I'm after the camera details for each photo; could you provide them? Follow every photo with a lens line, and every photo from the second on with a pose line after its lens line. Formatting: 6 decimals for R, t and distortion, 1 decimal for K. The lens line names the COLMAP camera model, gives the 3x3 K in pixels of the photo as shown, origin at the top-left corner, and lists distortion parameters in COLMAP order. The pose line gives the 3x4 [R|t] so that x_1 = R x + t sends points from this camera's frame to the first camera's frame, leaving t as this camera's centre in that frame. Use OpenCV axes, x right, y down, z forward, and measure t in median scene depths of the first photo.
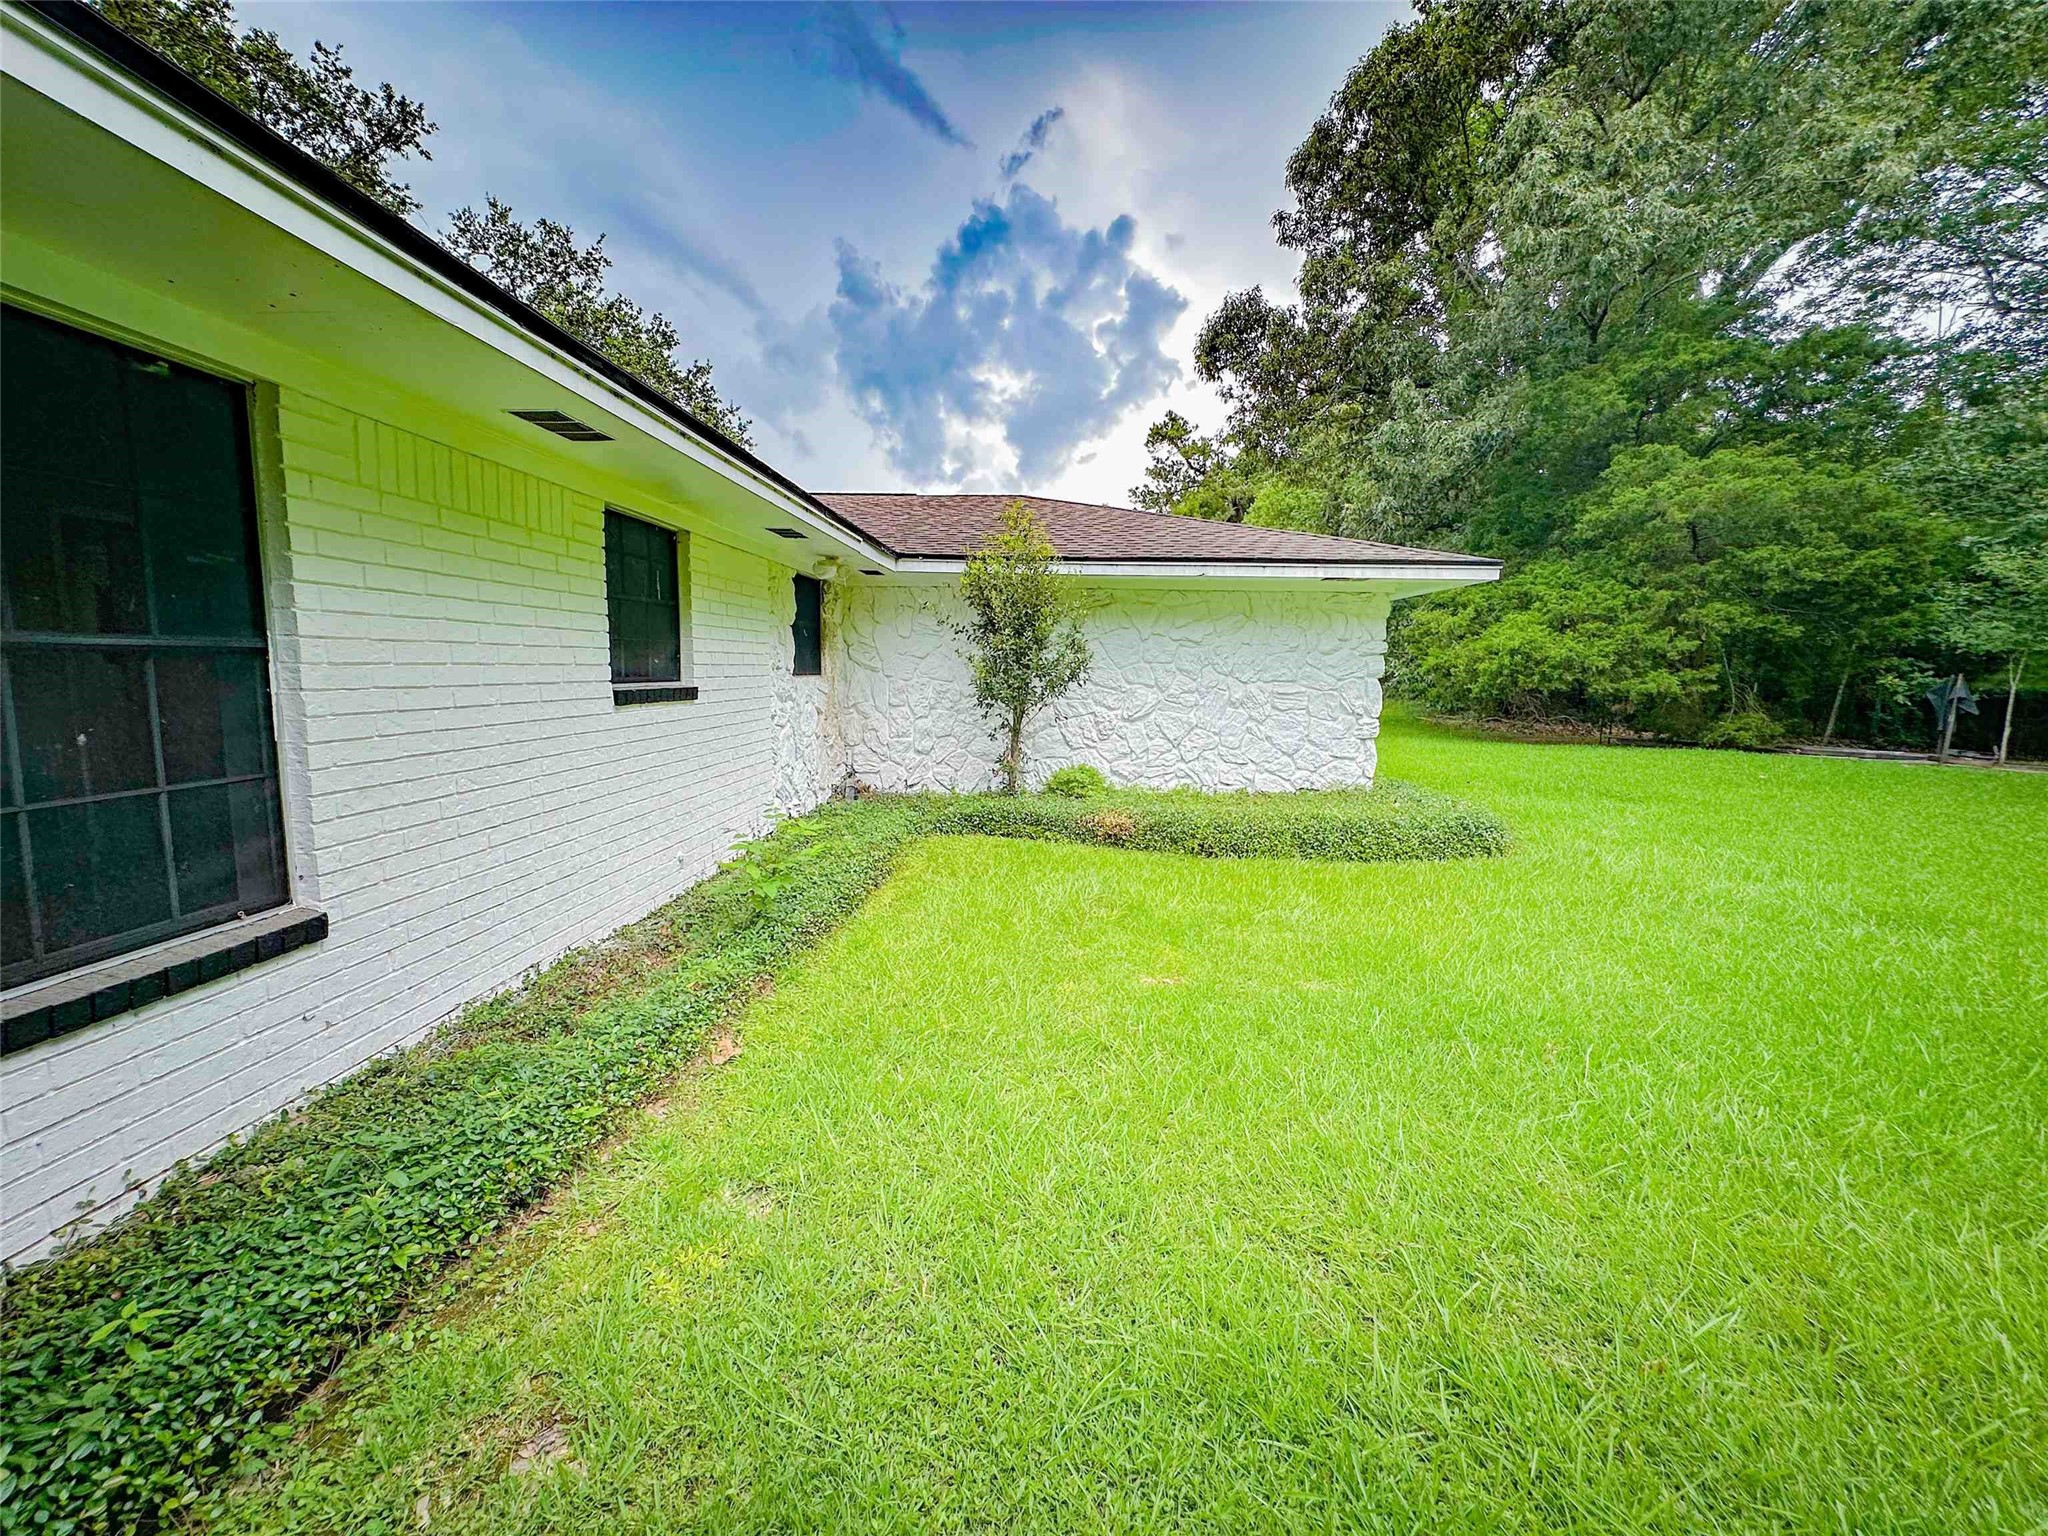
lens RADIAL K [[822.1, 0, 1023.4], [0, 822.1, 766.2], [0, 0, 1]] dist [-0.001846, 0.000481]
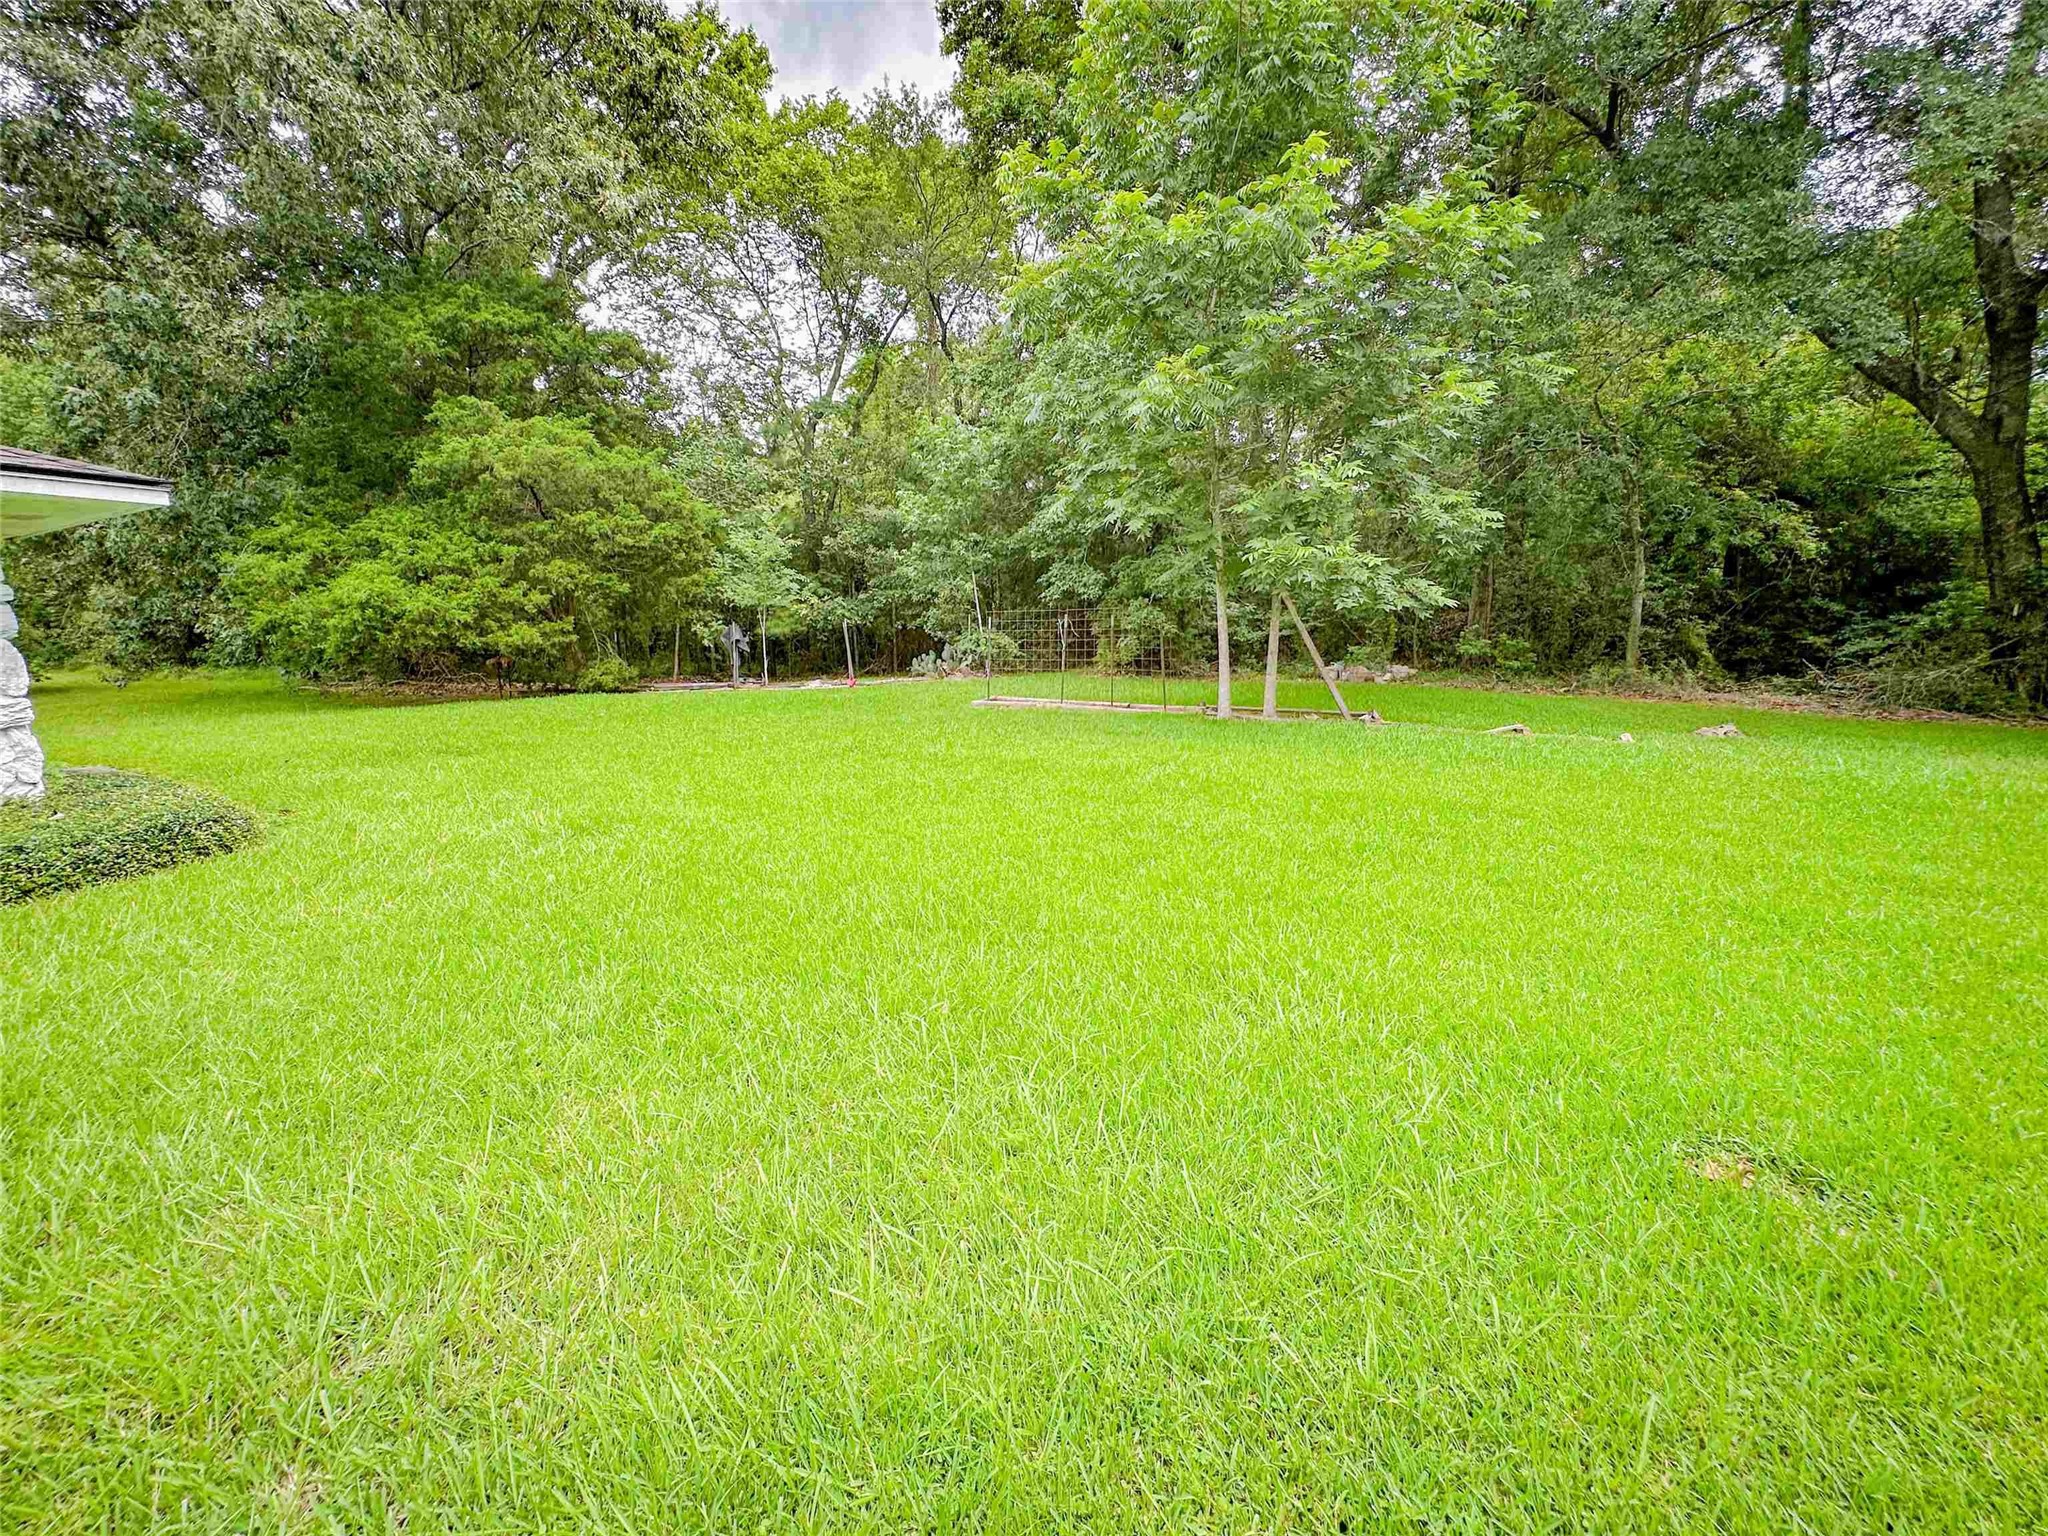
lens RADIAL K [[822.1, 0, 1017.2], [0, 822.1, 764.8], [0, 0, 1]] dist [-0.001846, 0.000481]
pose [[0.447433, -0.168305, 0.878338, 0.107716], [0.125573, 0.984225, 0.124627, 0.009140], [-0.885457, 0.054534, 0.461510, -0.028583]]
